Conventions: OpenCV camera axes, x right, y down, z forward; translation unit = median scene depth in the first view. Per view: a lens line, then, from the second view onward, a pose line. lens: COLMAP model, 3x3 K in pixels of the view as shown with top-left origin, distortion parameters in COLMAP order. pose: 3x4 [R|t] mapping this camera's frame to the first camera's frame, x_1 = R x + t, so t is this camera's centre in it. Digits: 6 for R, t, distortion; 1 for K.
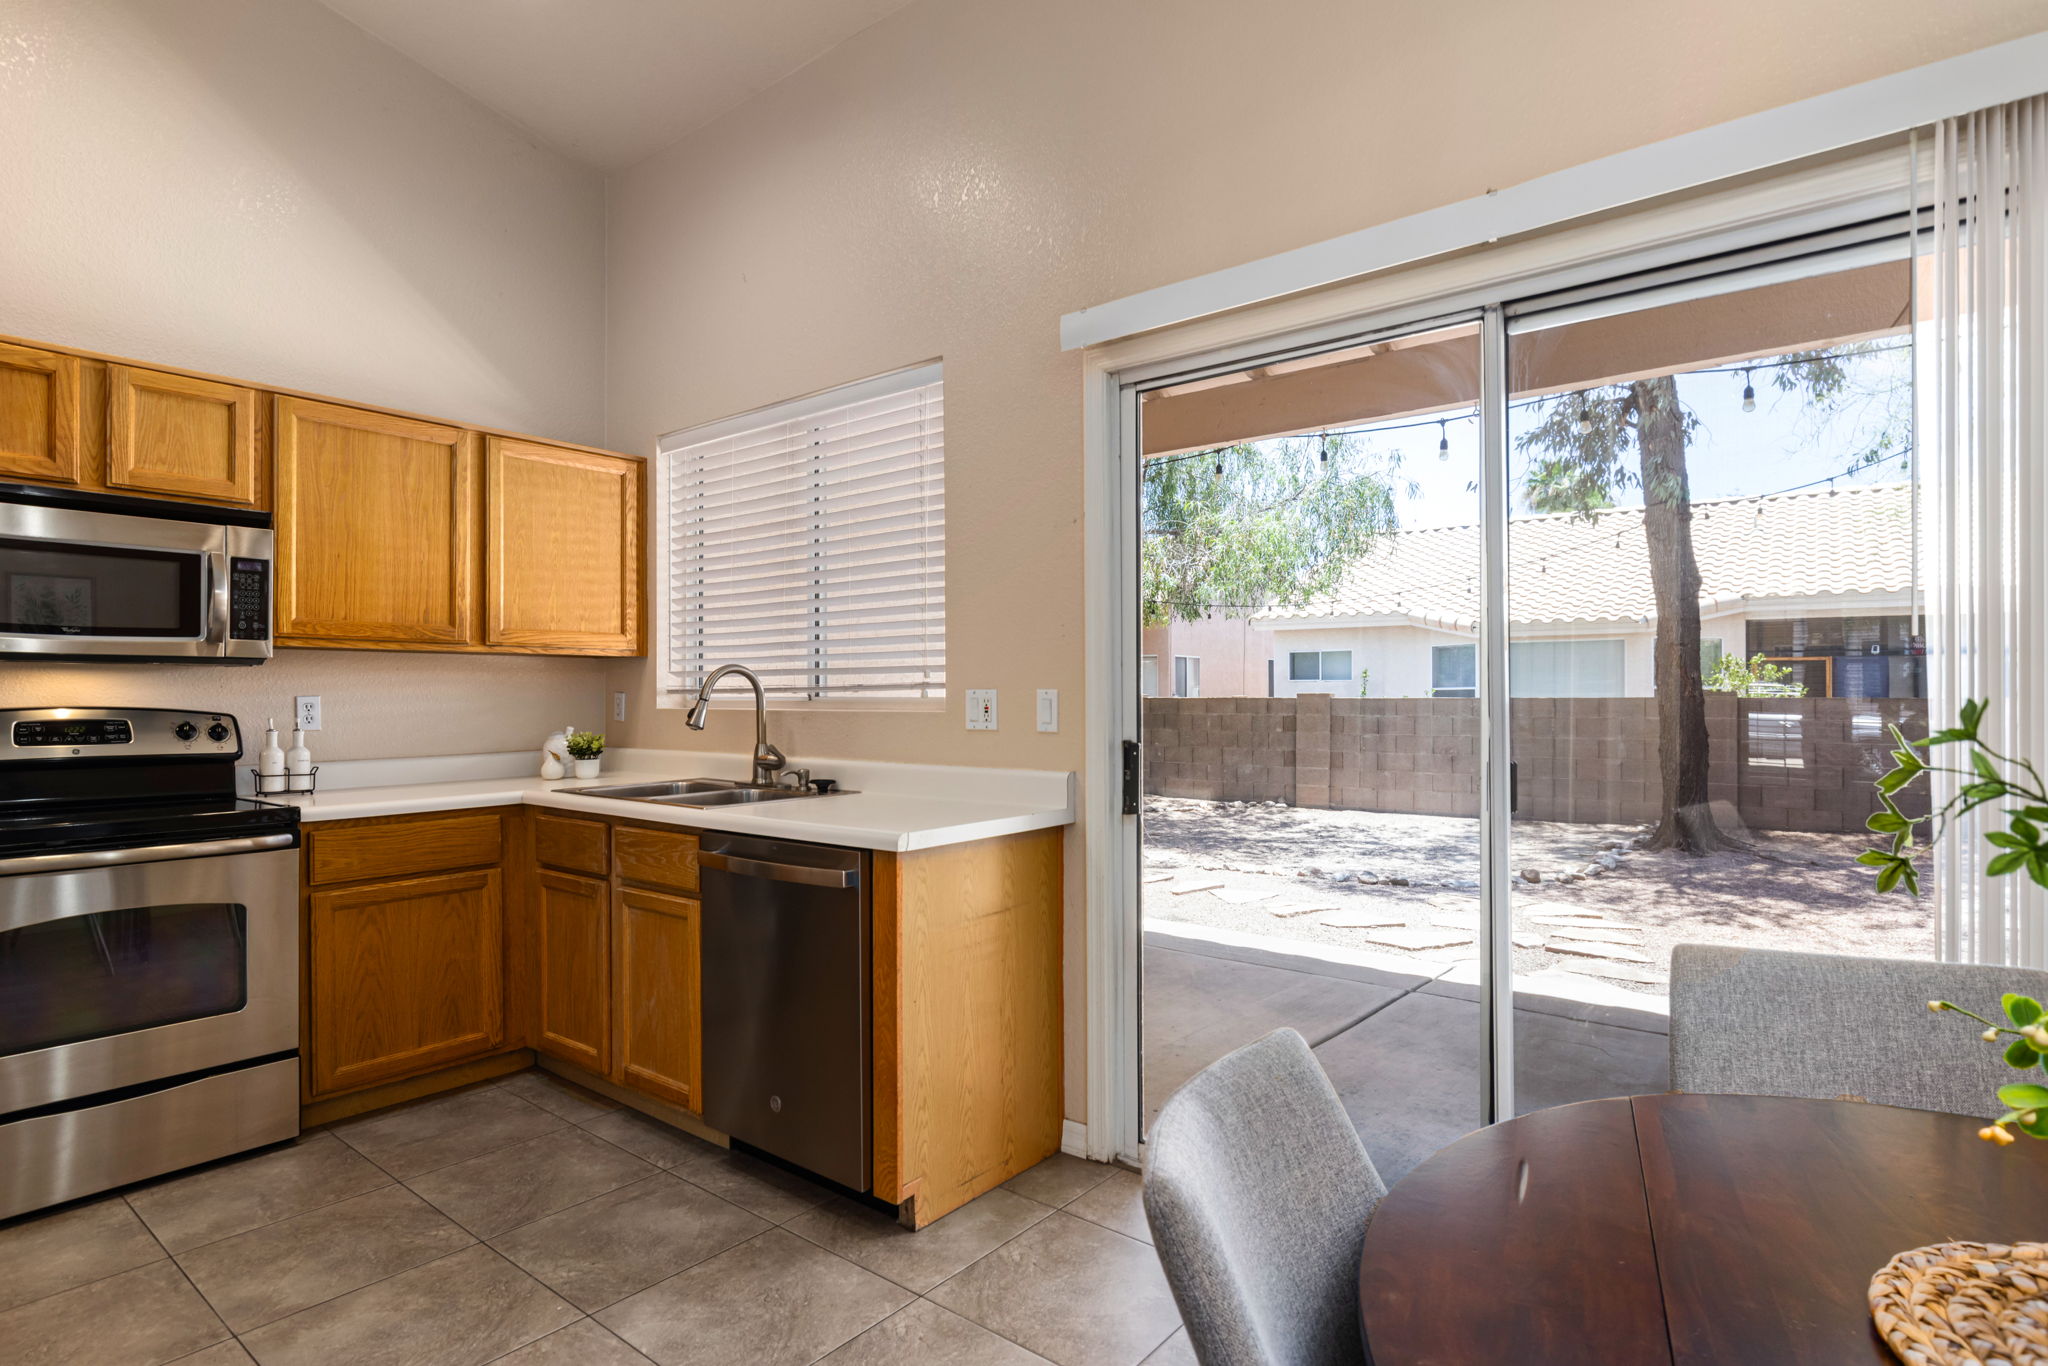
lens RADIAL K [[1068.6, 0, 1017.4], [0, 1068.6, 687.7], [0, 0, 1]] dist [0.021713, -0.004523]
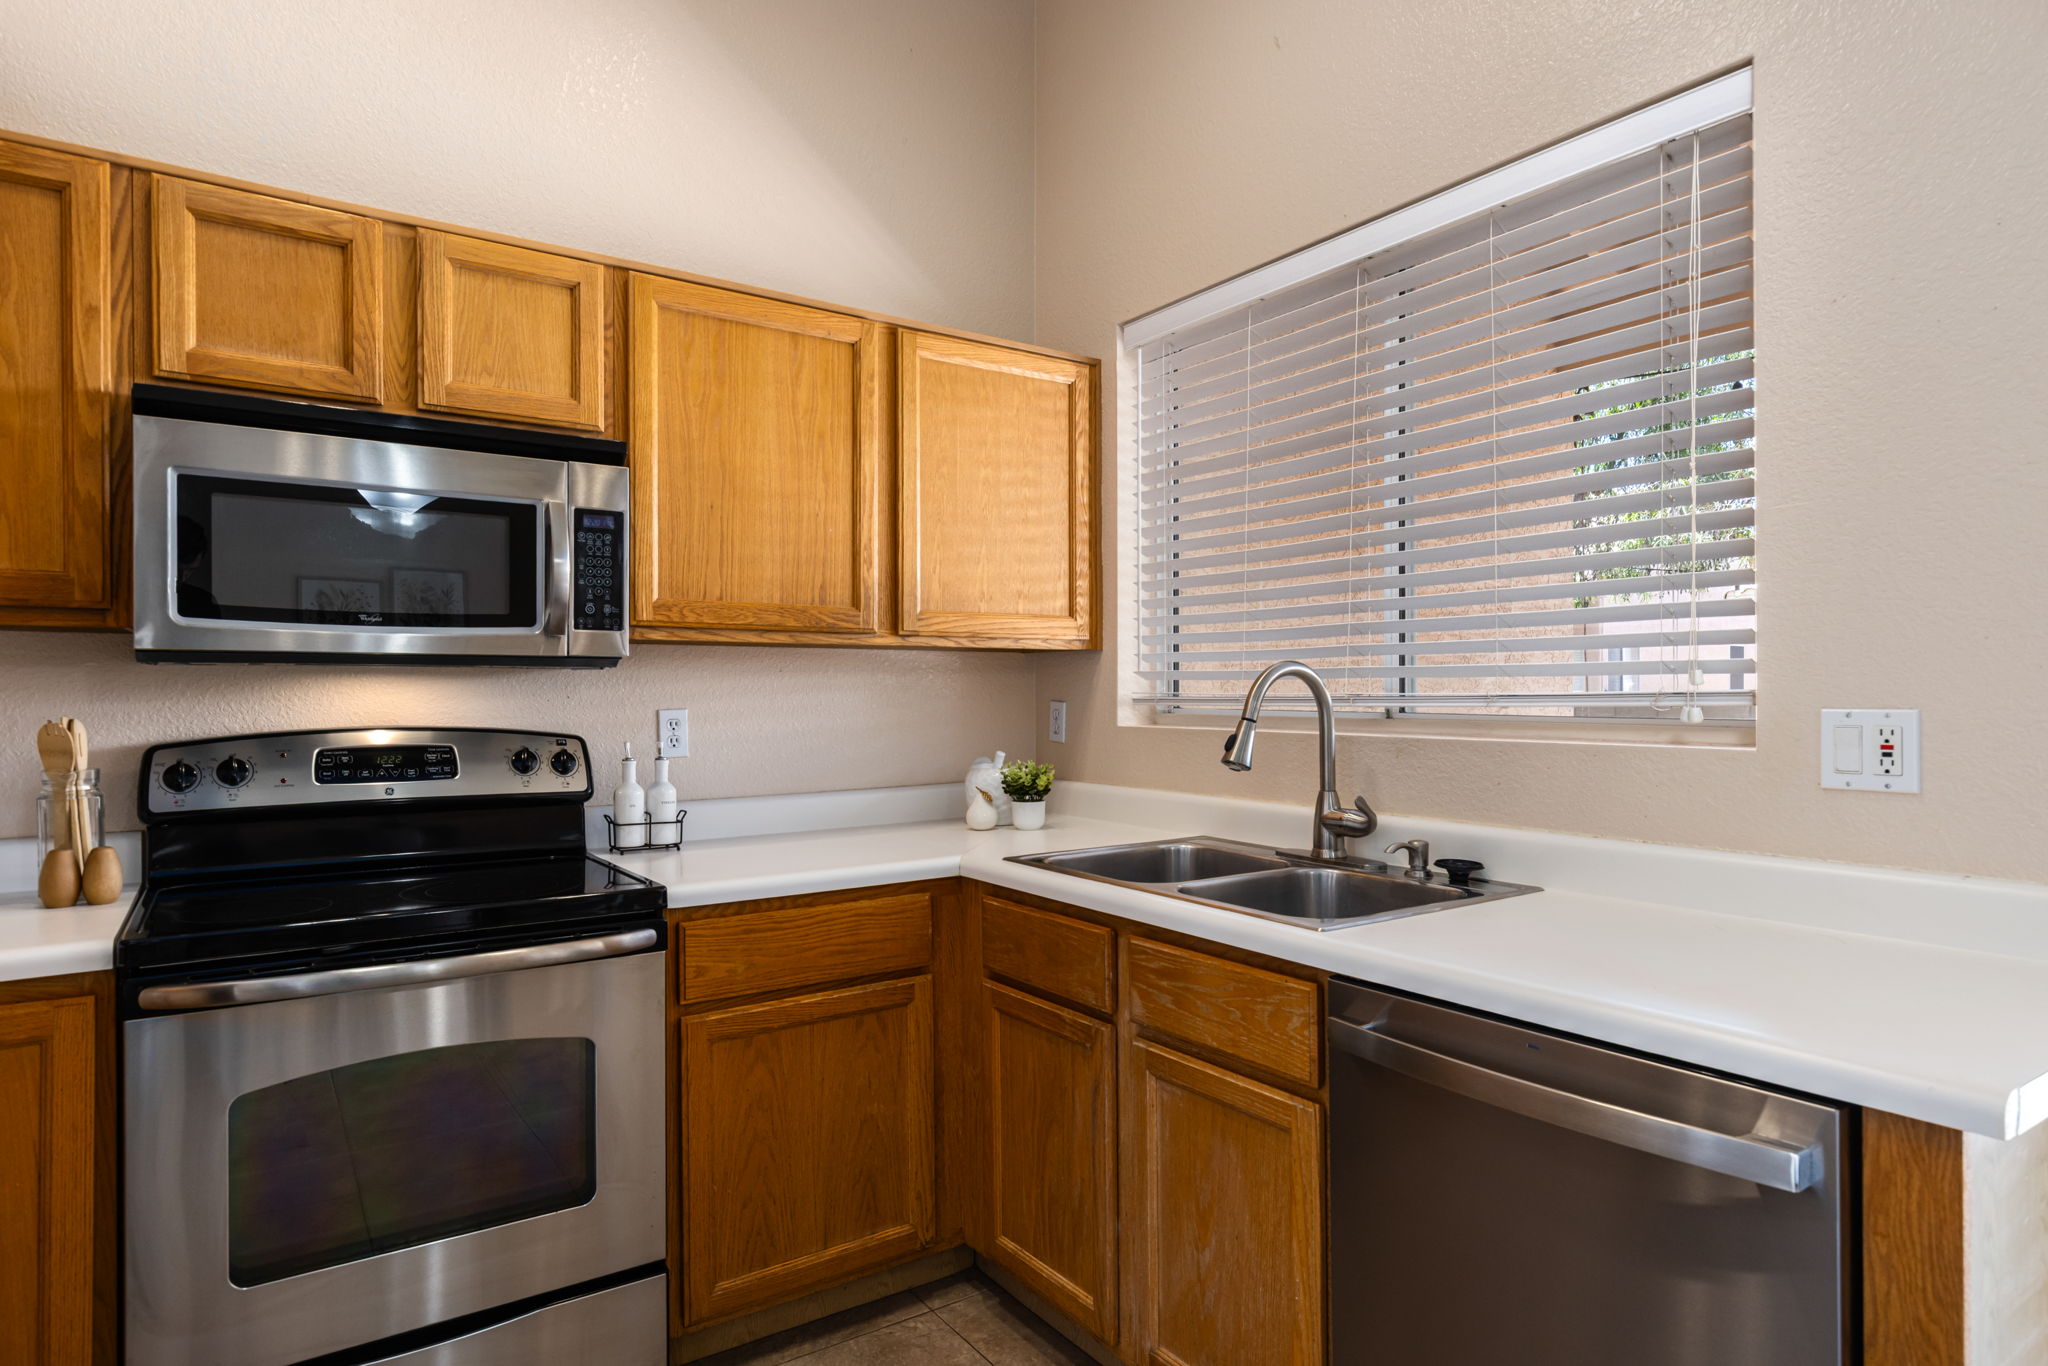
lens RADIAL K [[1068.6, 0, 1017.4], [0, 1068.6, 687.7], [0, 0, 1]] dist [0.021713, -0.004523]
pose [[0.966251, -0.000543, -0.257601, -0.268697], [0.002486, 0.999971, 0.007217, -0.011881], [0.257589, -0.007614, 0.966224, 0.393767]]
